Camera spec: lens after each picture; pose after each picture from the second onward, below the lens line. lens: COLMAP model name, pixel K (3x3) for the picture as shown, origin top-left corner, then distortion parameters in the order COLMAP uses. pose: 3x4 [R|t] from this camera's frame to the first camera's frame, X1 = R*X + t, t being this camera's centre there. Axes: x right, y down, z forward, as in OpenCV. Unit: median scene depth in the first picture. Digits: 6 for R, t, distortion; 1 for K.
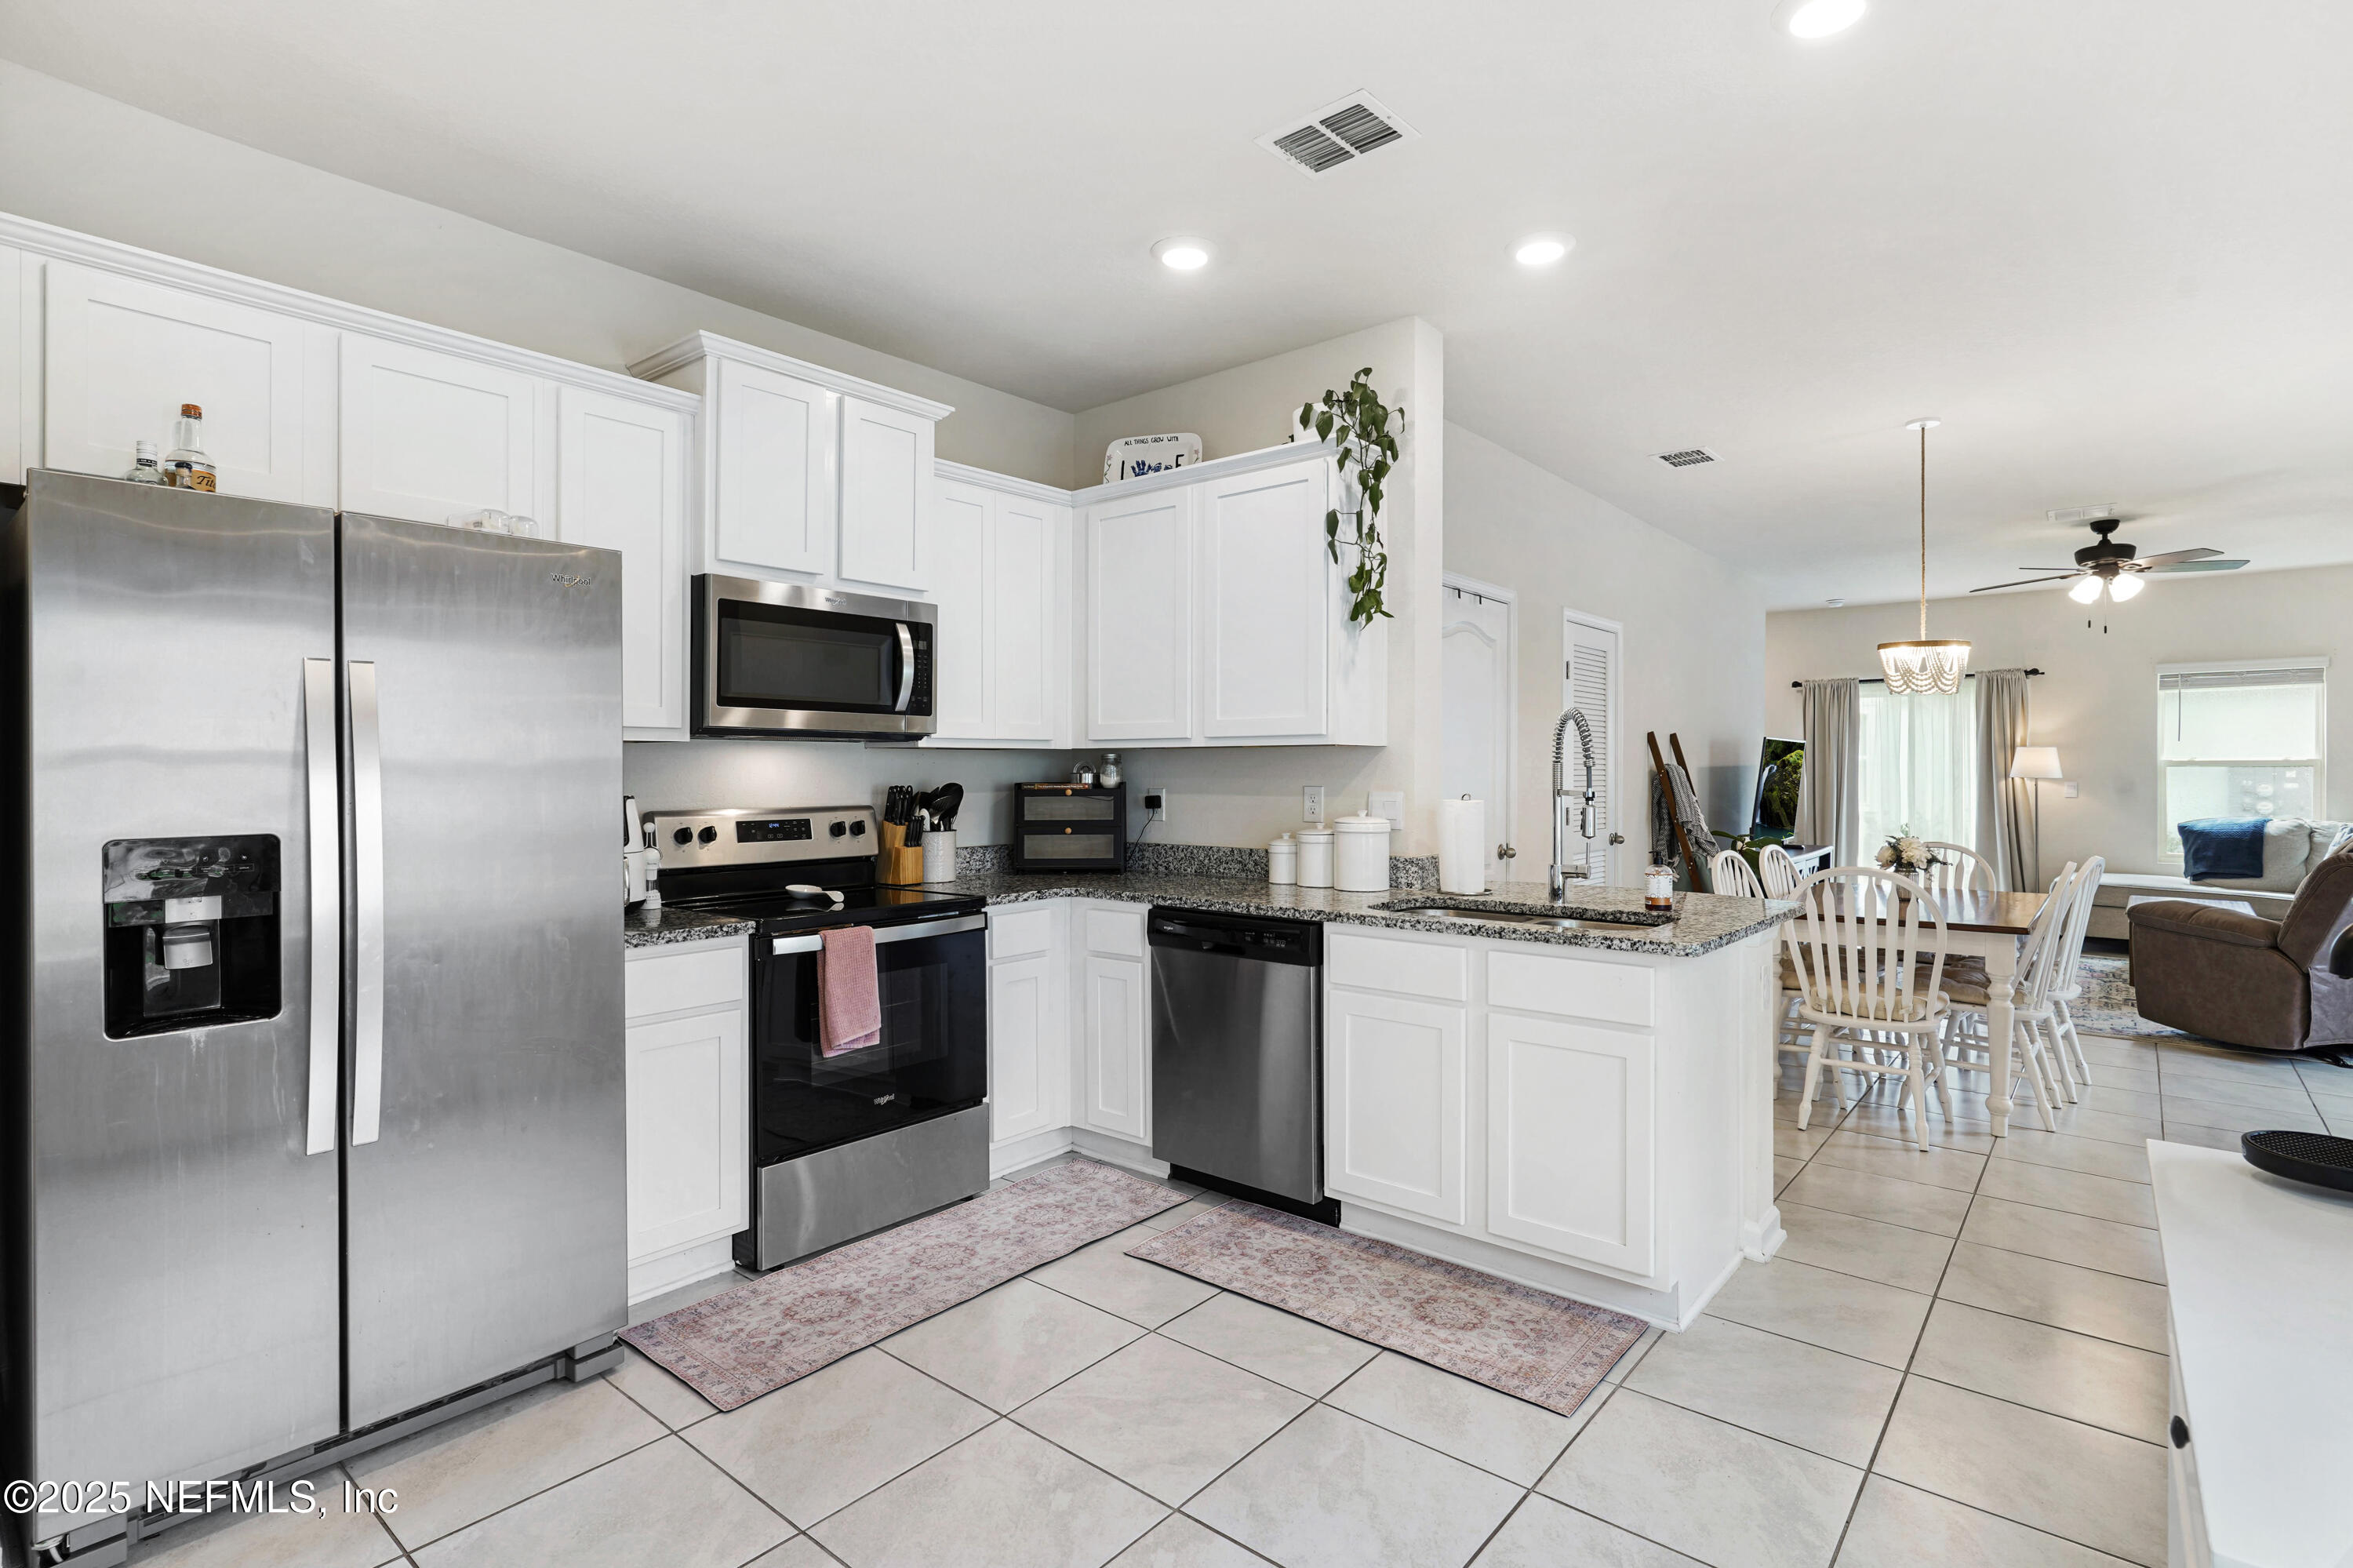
lens RADIAL K [[1145.6, 0, 1171.8], [0, 1145.6, 769.9], [0, 0, 1]] dist [-0.014289, 0.006104]
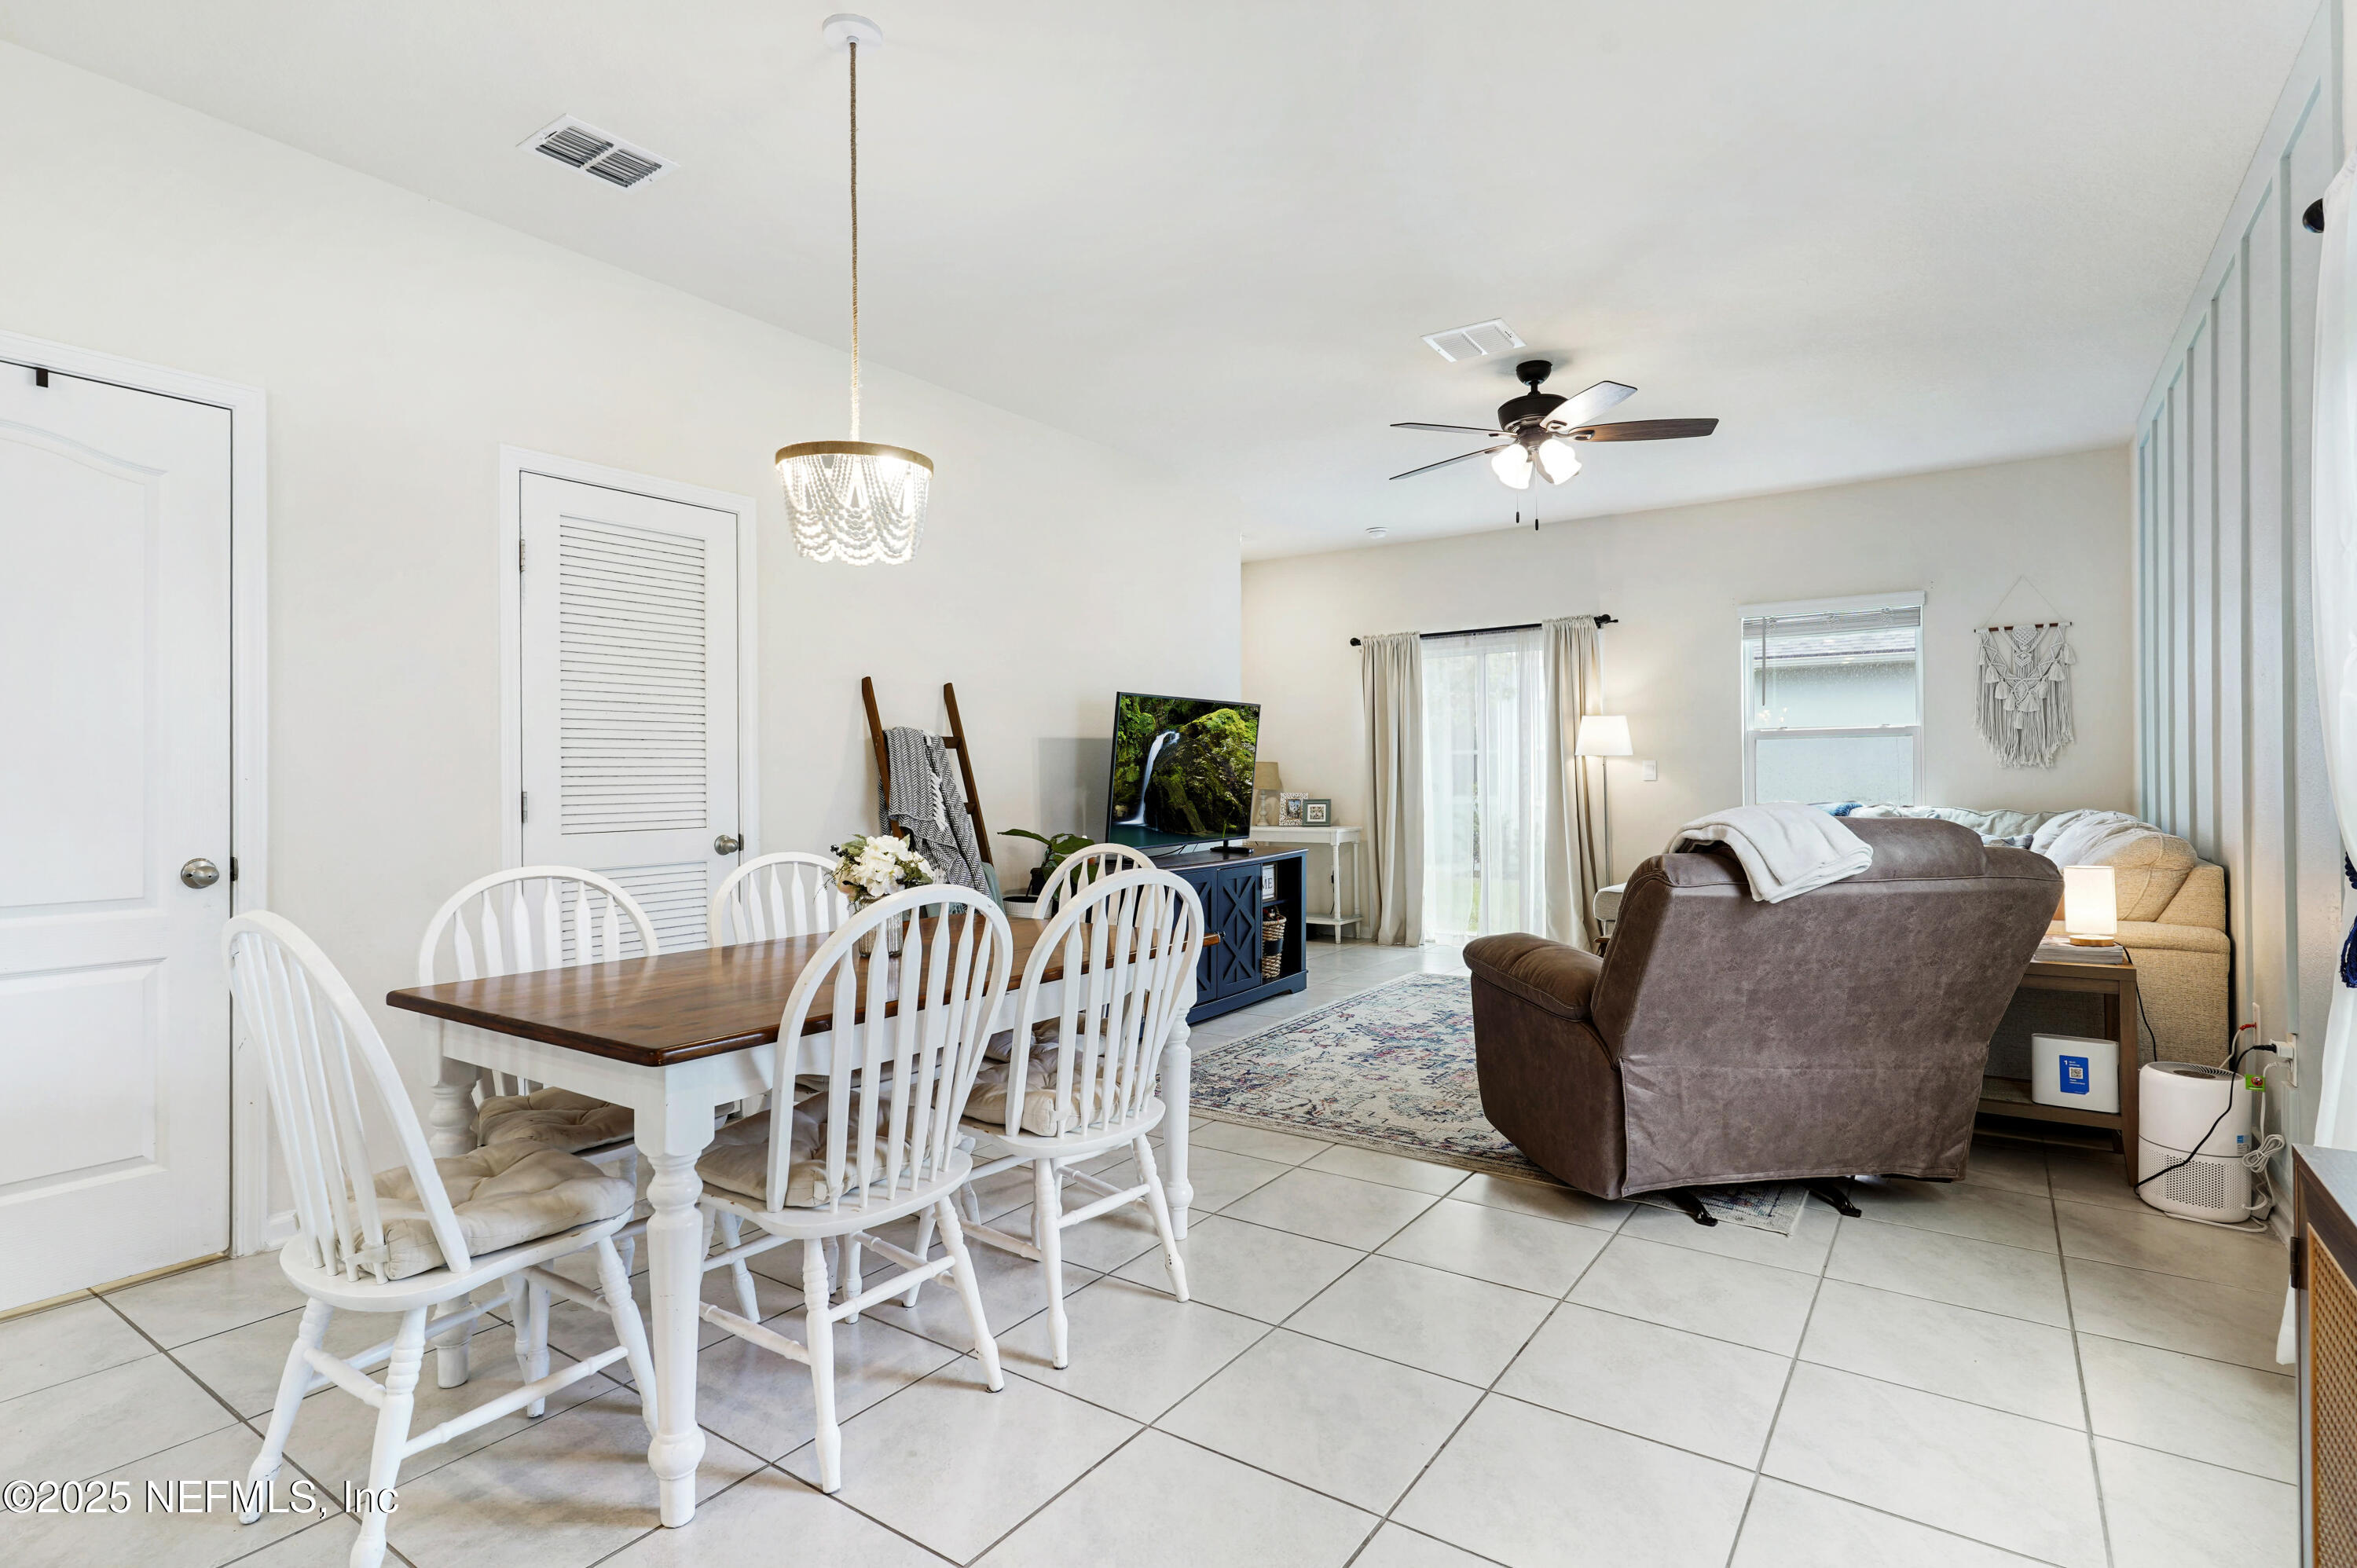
lens RADIAL K [[1147.4, 0, 1181.3], [0, 1147.4, 773.6], [0, 0, 1]] dist [-0.014289, 0.006104]
pose [[0.995589, -0.006817, 0.093578, 1.018003], [0.006875, 0.999976, -0.000297, 0.044886], [-0.093574, 0.000939, 0.995612, 0.636986]]
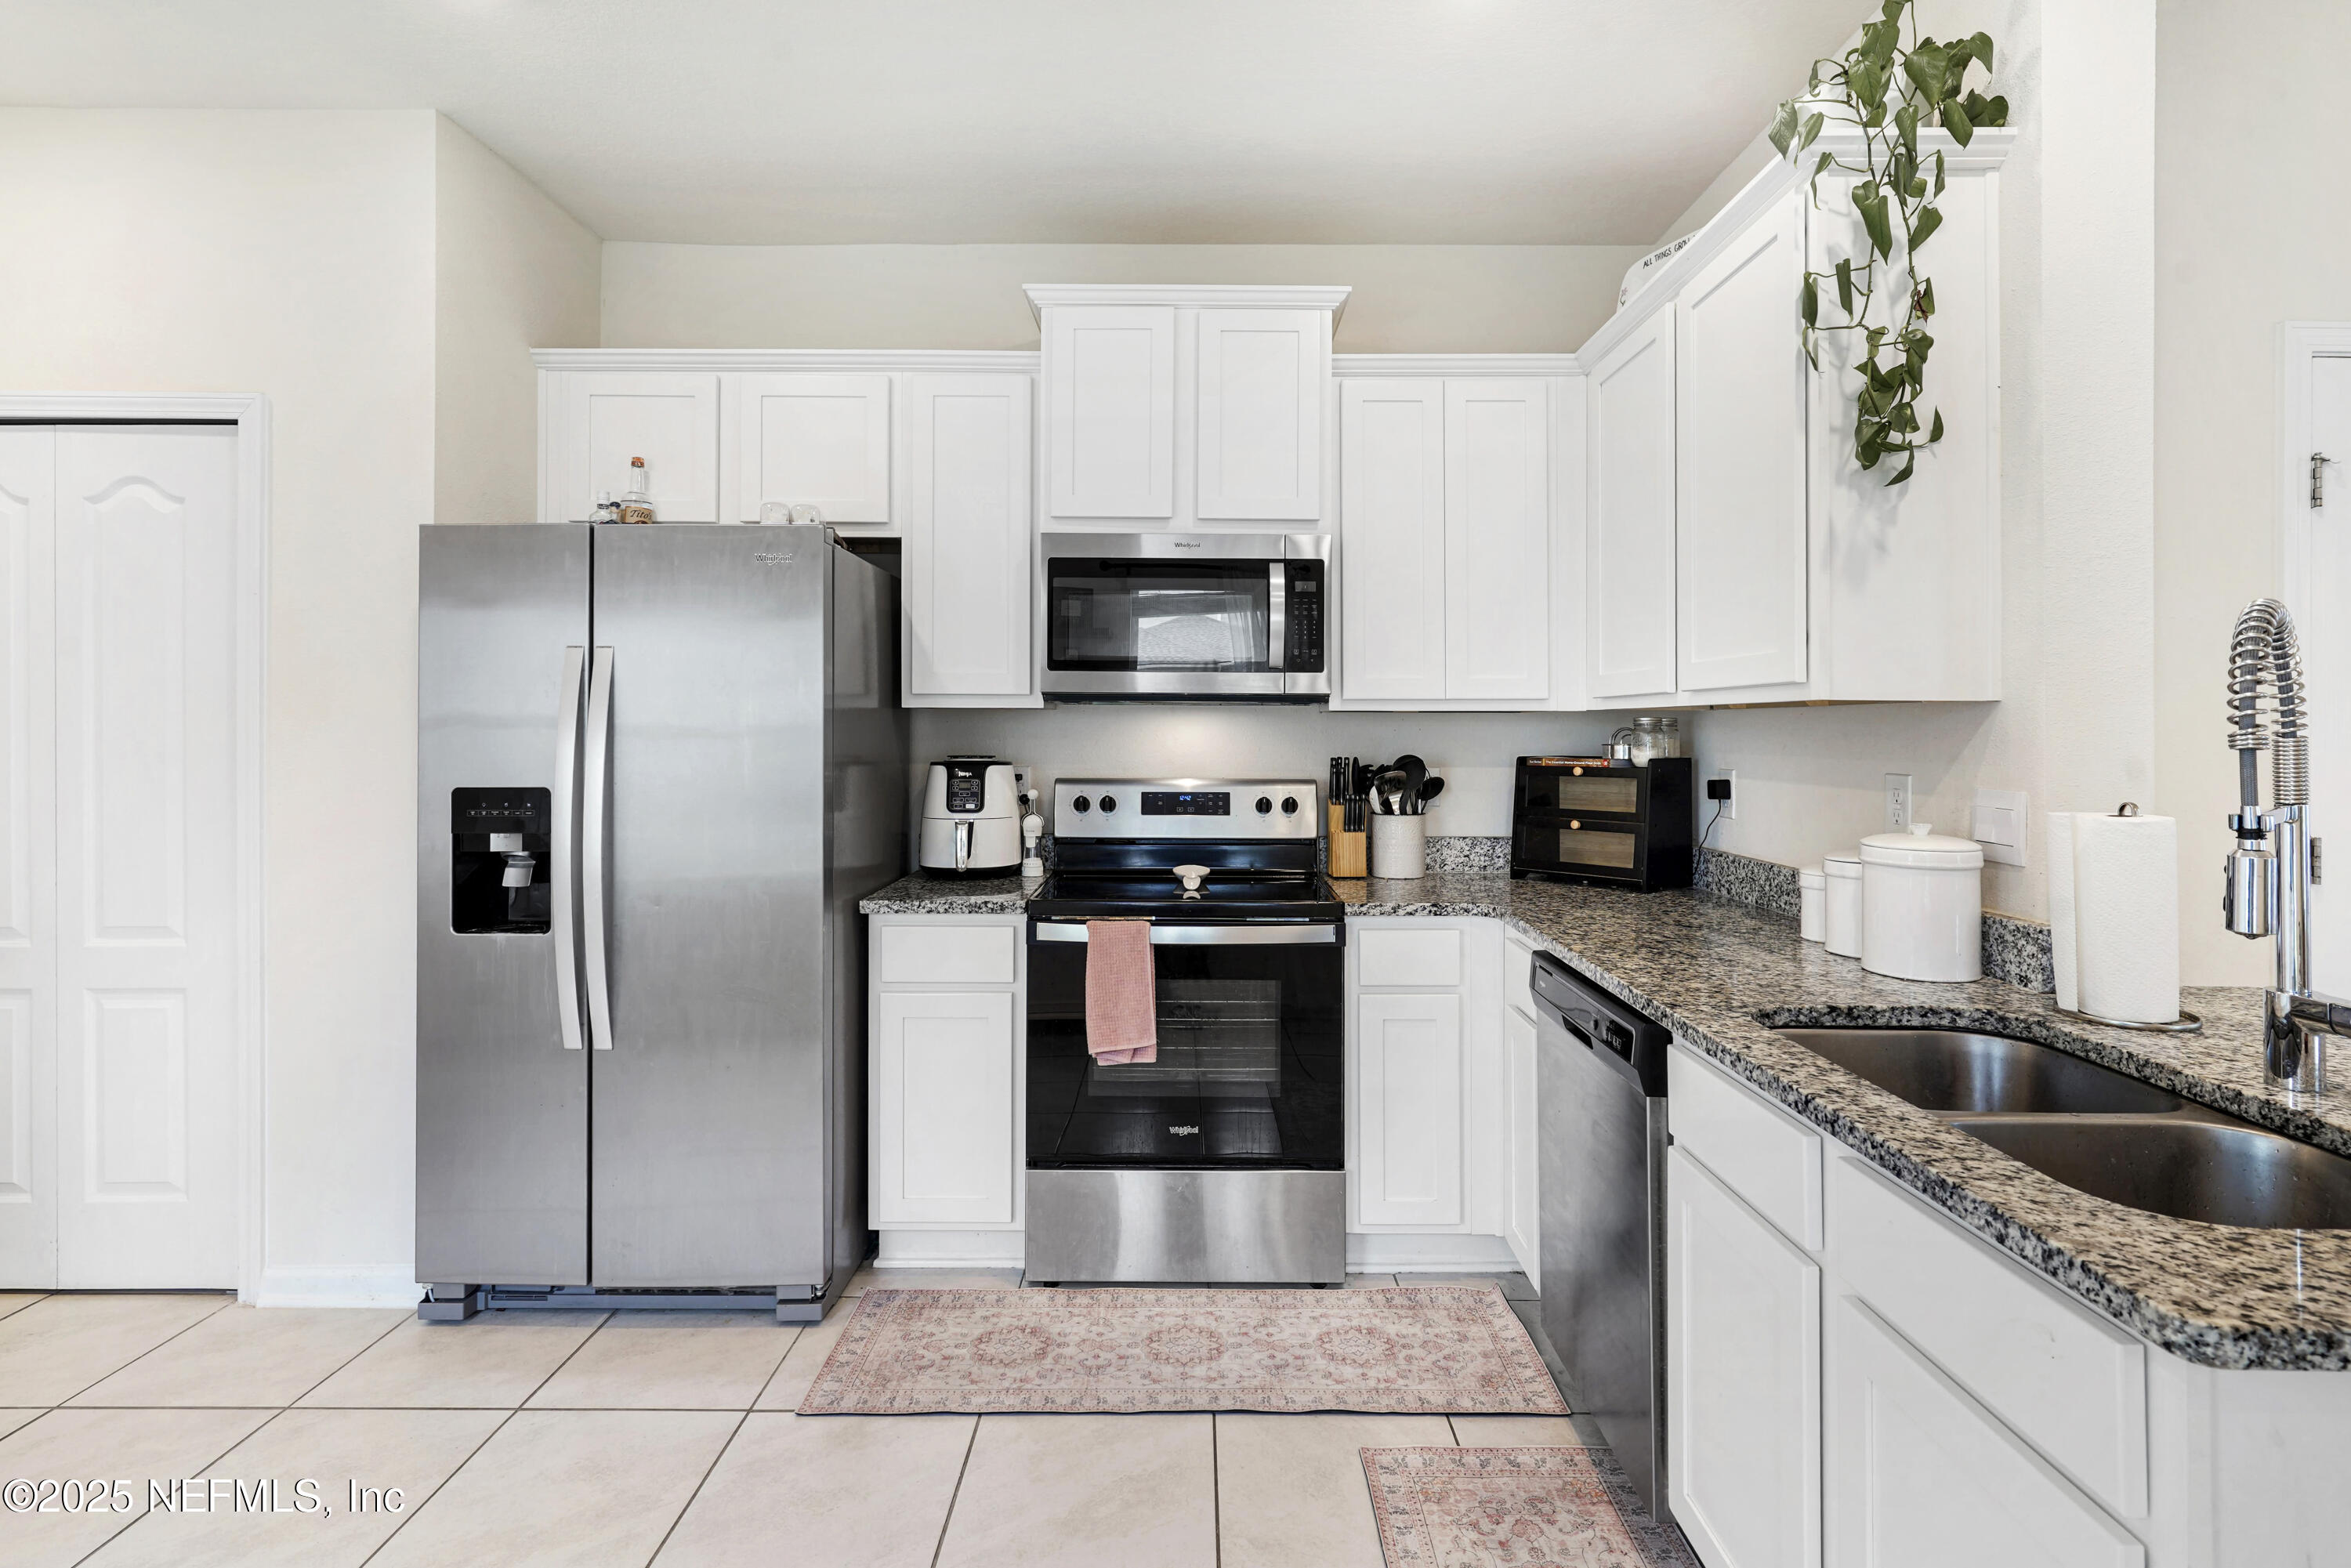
lens RADIAL K [[1144.6, 0, 1172.8], [0, 1144.6, 719.8], [0, 0, 1]] dist [-0.014289, 0.006104]
pose [[0.643967, -0.004215, -0.765041, 0.352279], [-0.004757, 0.999943, -0.009514, -0.005671], [0.765038, 0.009766, 0.643911, 0.405933]]
